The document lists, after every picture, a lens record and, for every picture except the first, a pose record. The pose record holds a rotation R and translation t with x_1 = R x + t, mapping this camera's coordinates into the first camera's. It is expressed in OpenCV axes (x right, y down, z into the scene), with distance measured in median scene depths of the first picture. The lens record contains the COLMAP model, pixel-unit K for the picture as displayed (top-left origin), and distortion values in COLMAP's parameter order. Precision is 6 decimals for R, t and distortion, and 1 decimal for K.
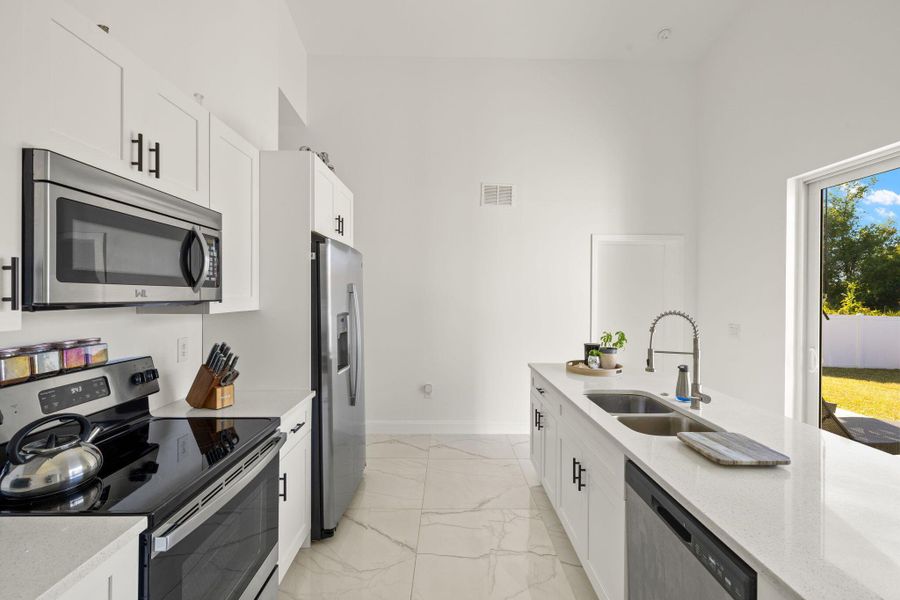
lens RADIAL K [[377.5, 0, 452.9], [0, 377.5, 297.2], [0, 0, 1]] dist [-0.000747, 0.000137]
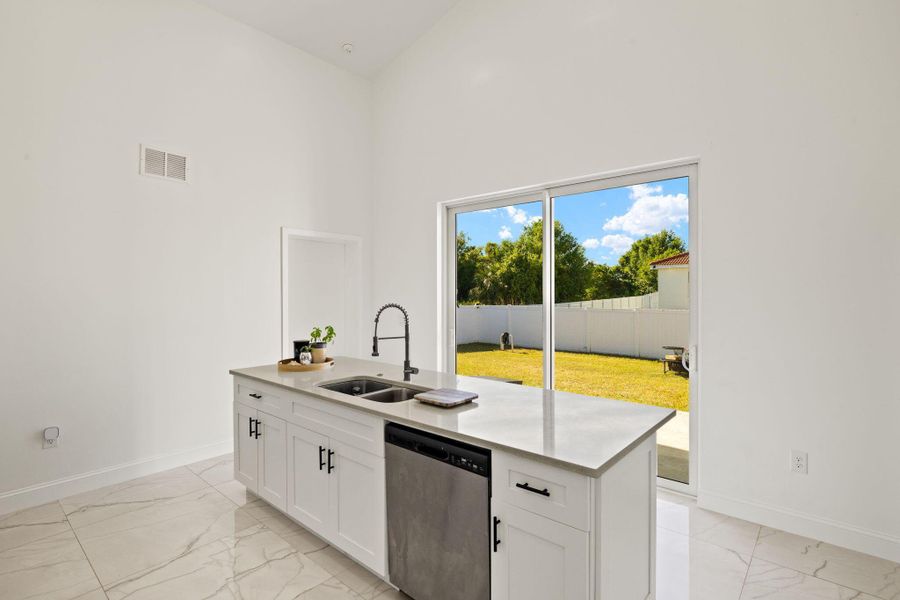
lens RADIAL K [[436.5, 0, 450.0], [0, 436.5, 300.0], [0, 0, 1]] dist [-0.000275, 0.000099]
pose [[0.667043, -0.021979, 0.744695, -0.247654], [0.011387, 0.999749, 0.019307, -0.000649], [-0.744932, -0.004399, 0.667126, -0.058909]]
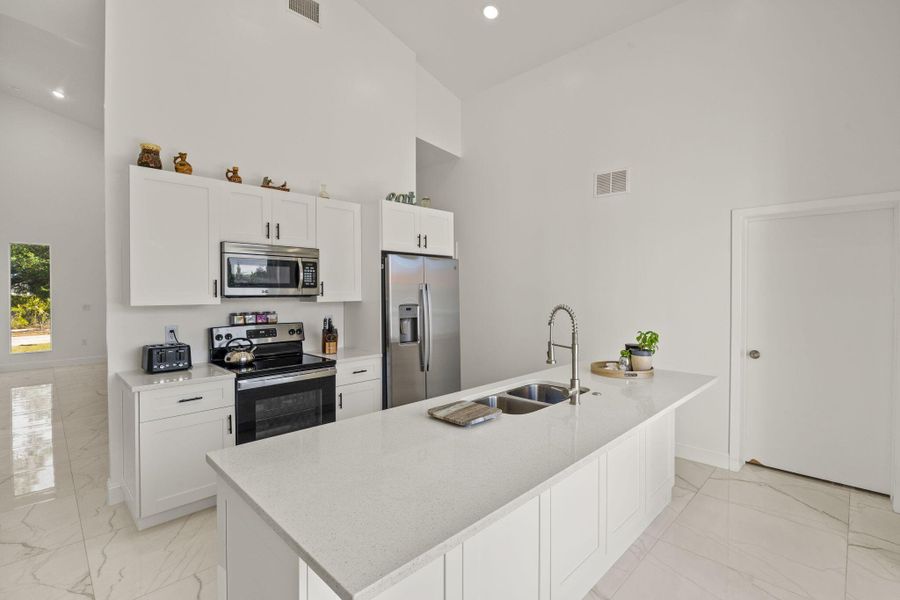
lens RADIAL K [[416.0, 0, 450.0], [0, 416.0, 300.0], [0, 0, 1]] dist [-0.002441, -0.000145]
pose [[0.695632, 0.006424, -0.718370, 0.859813], [0.002007, 0.999939, 0.010885, 0.008008], [0.718395, -0.009013, 0.695577, 0.010778]]
